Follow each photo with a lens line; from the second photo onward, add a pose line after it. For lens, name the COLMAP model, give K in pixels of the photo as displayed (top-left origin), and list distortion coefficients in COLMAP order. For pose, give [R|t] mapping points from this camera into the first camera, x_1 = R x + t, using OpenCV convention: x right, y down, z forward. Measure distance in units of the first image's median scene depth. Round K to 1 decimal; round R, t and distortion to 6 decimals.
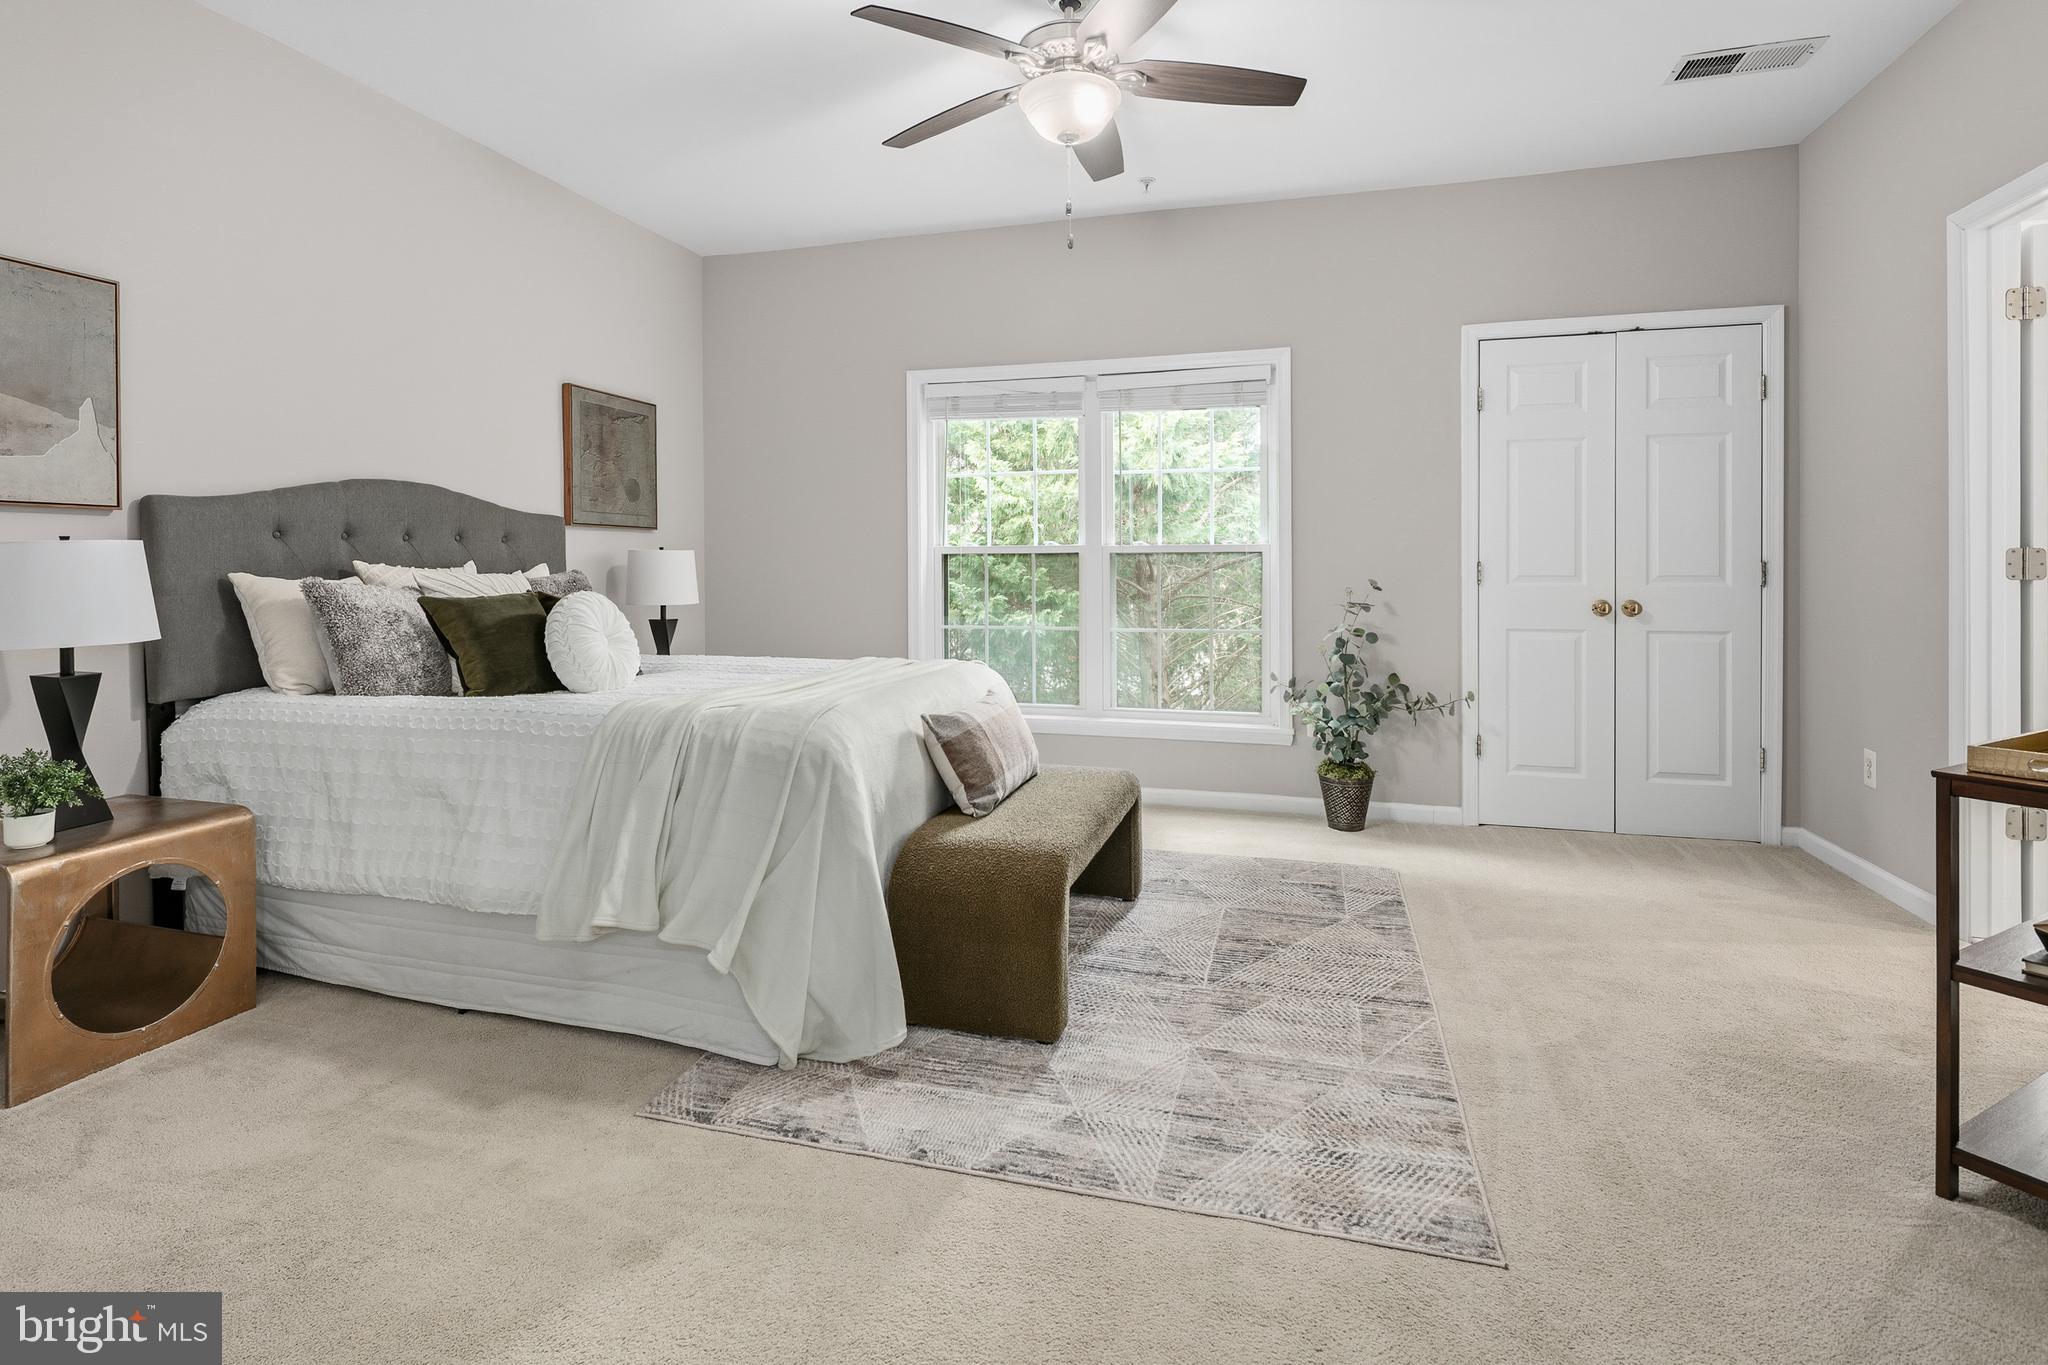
lens RADIAL K [[999.6, 0, 1001.1], [0, 999.6, 572.4], [0, 0, 1]] dist [0.006455, -0.004429]
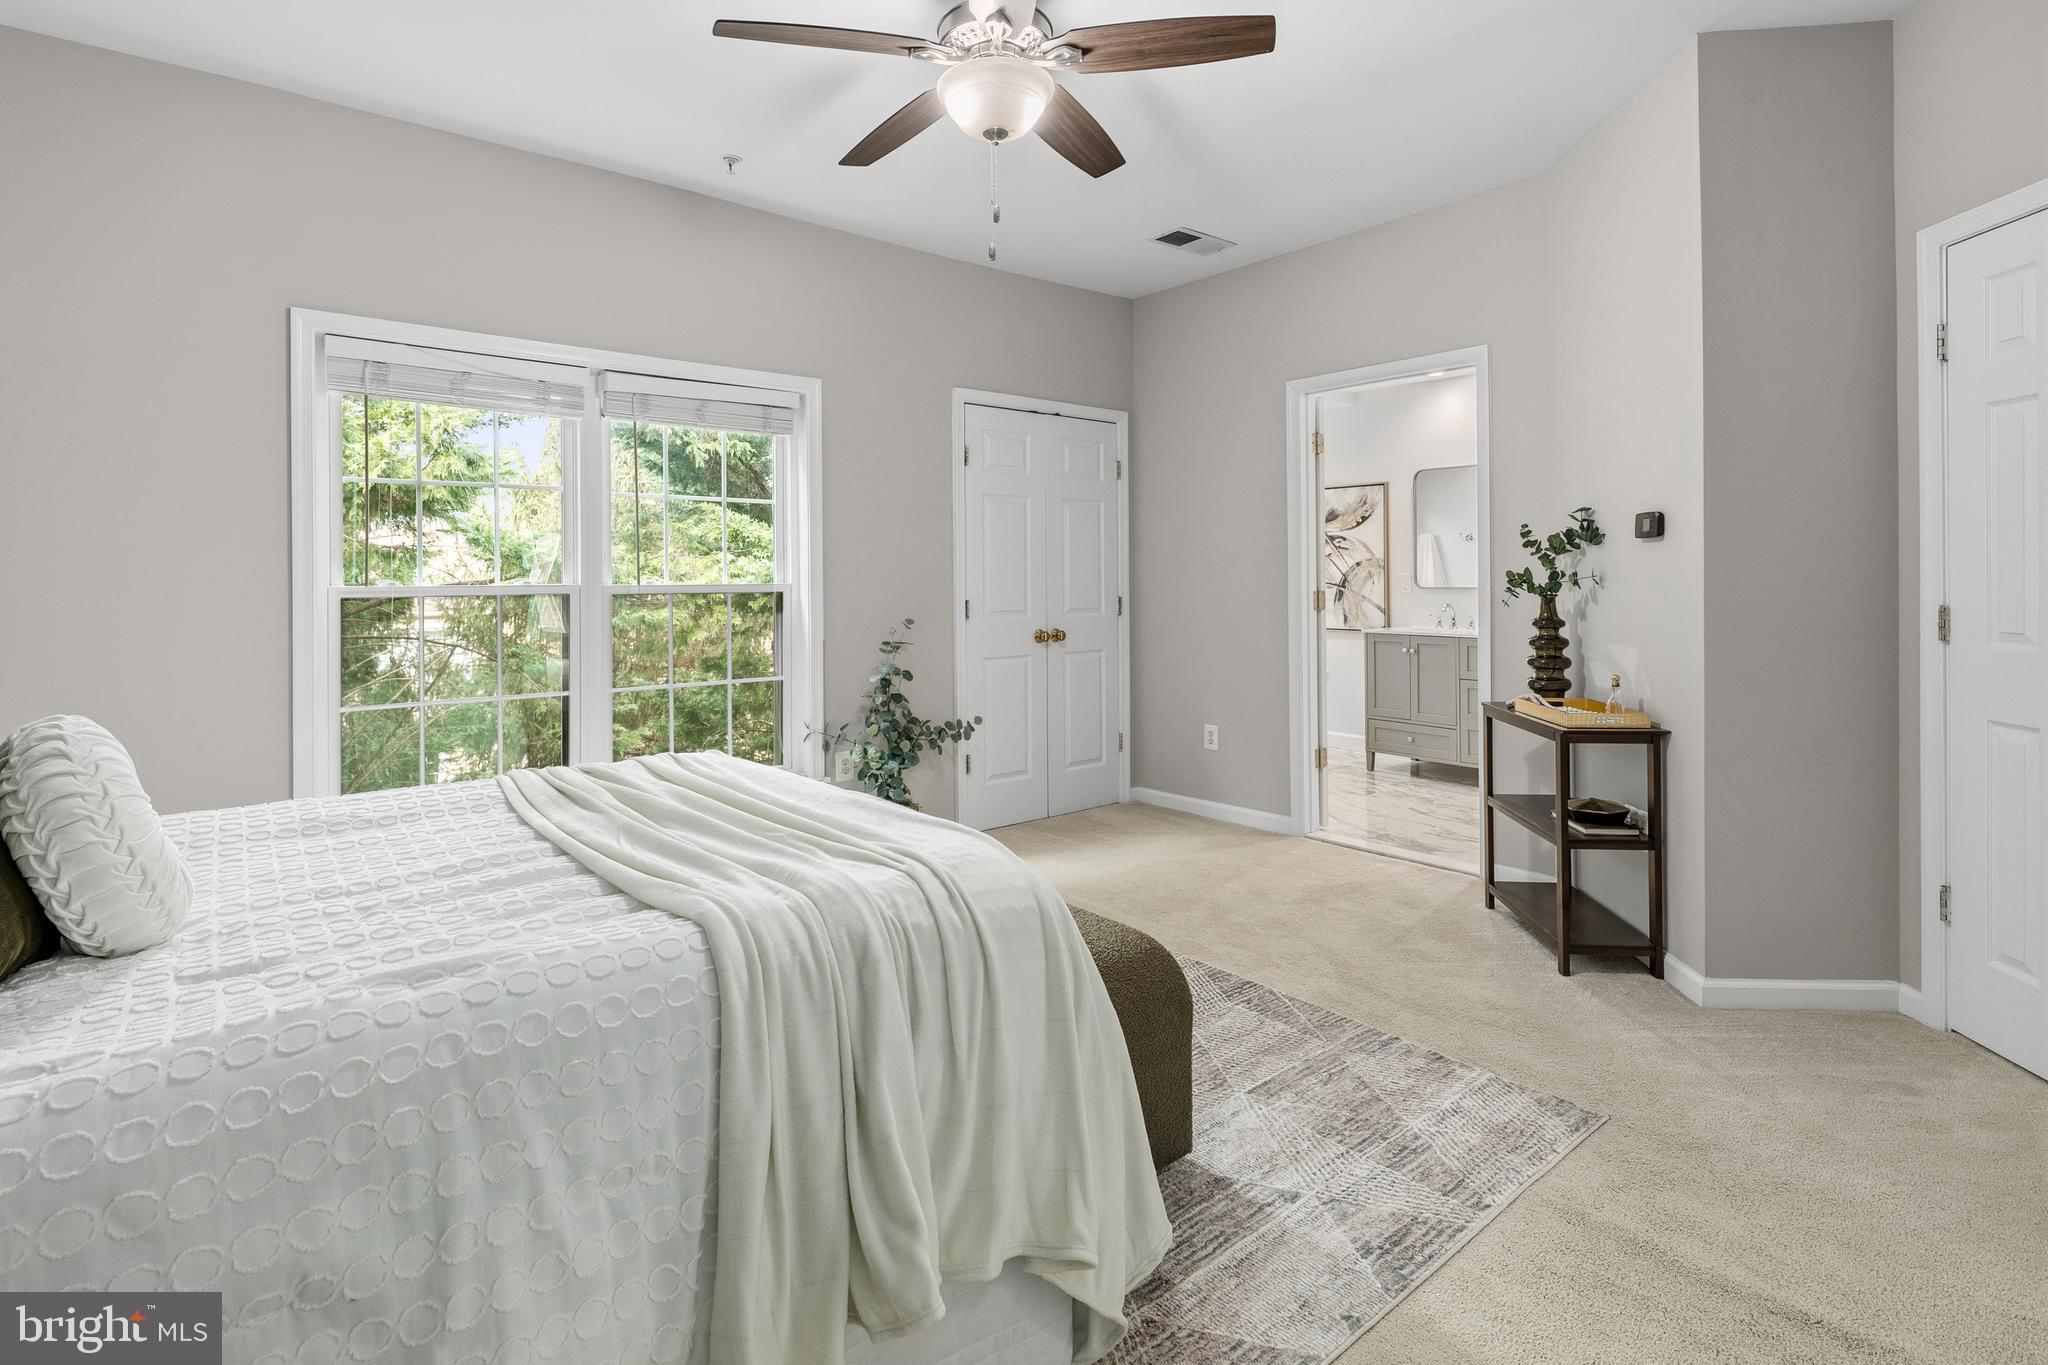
lens RADIAL K [[999.6, 0, 1020.5], [0, 999.6, 576.8], [0, 0, 1]] dist [0.006455, -0.004429]
pose [[0.562910, 0.000846, 0.826518, -0.431976], [0.011275, 0.999899, -0.008703, -0.027121], [-0.826441, 0.014218, 0.562843, 0.331861]]
